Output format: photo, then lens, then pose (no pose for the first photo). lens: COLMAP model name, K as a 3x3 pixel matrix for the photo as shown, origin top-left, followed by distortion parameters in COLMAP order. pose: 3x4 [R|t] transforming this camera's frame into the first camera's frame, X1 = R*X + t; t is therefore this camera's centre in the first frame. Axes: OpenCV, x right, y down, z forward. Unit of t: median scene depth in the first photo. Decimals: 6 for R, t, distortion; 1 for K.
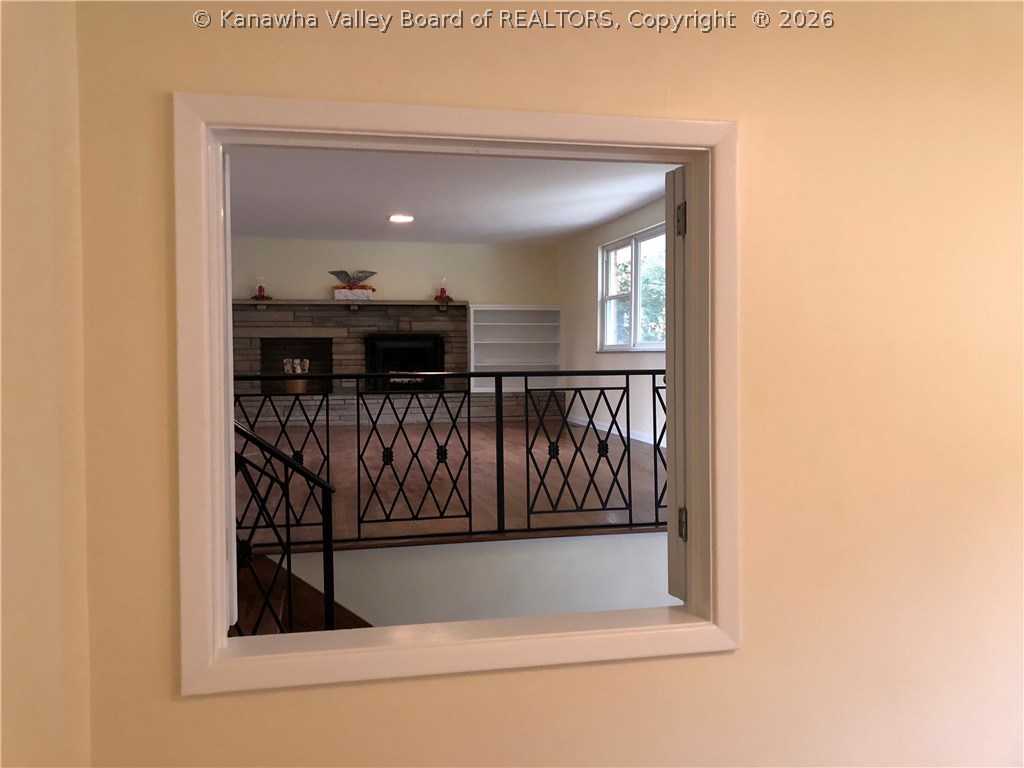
lens RADIAL K [[853.4, 0, 512.6], [0, 853.4, 380.1], [0, 0, 1]] dist [0.055416, -0.007461]
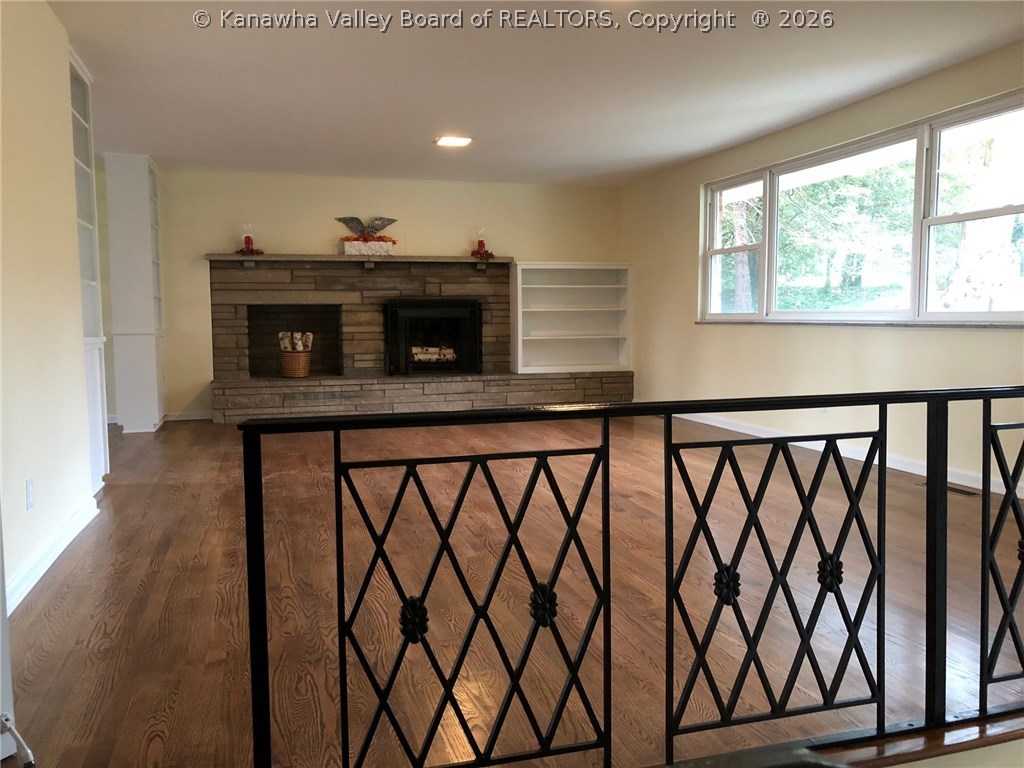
lens RADIAL K [[853.4, 0, 512.2], [0, 853.4, 385.9], [0, 0, 1]] dist [0.055416, -0.007461]
pose [[0.997856, -0.008455, 0.064896, -0.107134], [0.005200, 0.998727, 0.050174, -0.013796], [-0.065238, -0.049729, 0.996630, 0.212138]]
